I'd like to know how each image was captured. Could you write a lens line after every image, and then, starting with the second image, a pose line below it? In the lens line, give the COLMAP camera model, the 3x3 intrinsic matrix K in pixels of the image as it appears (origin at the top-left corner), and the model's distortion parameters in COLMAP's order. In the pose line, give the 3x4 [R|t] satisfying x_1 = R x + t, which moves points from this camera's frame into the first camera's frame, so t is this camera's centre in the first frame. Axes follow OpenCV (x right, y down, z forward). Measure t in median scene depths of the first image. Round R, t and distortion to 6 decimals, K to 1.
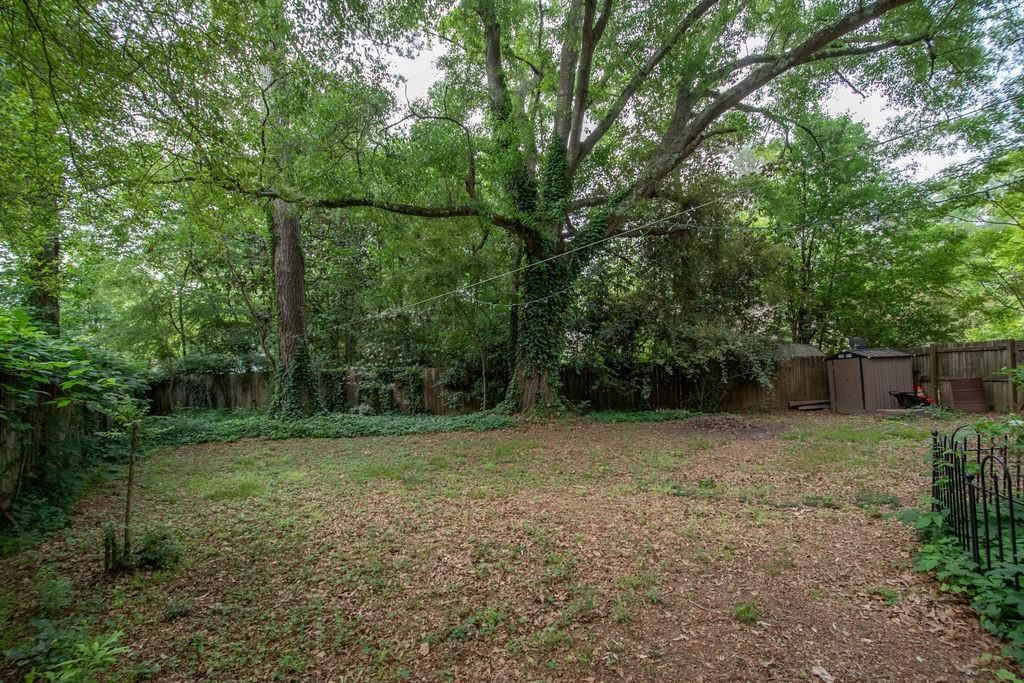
lens RADIAL K [[449.8, 0, 515.1], [0, 449.8, 353.5], [0, 0, 1]] dist [0.014186, -0.020805]
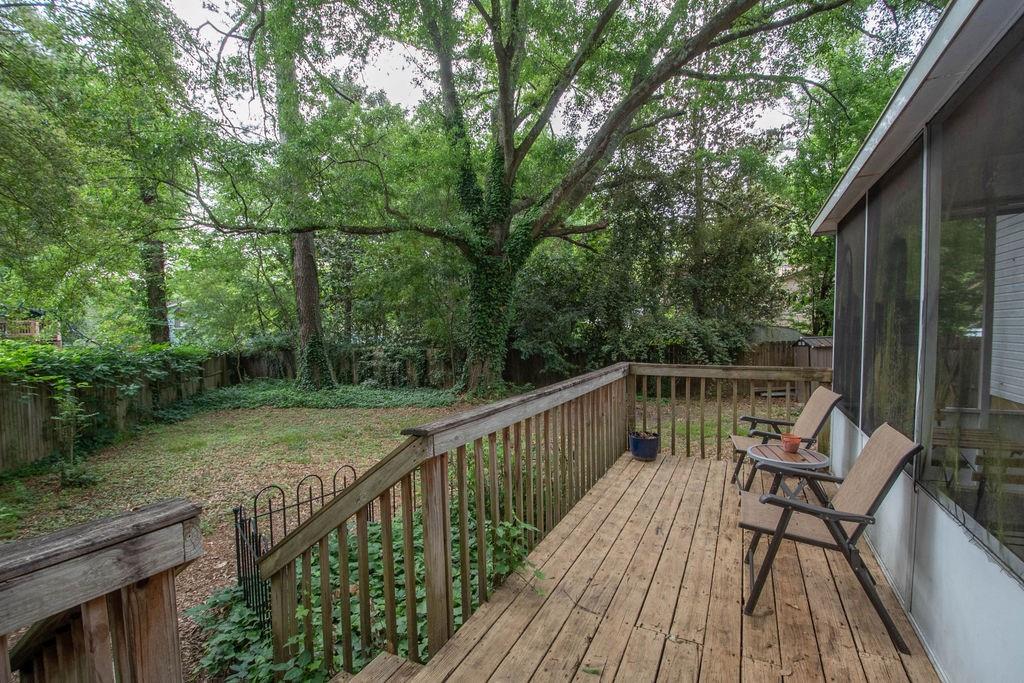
lens RADIAL K [[449.8, 0, 515.1], [0, 449.8, 353.5], [0, 0, 1]] dist [0.014186, -0.020805]
pose [[0.965253, 0.010404, -0.261111, 0.436737], [0.011877, 0.996428, 0.083609, -0.067662], [0.261048, -0.083805, 0.961681, -0.090034]]
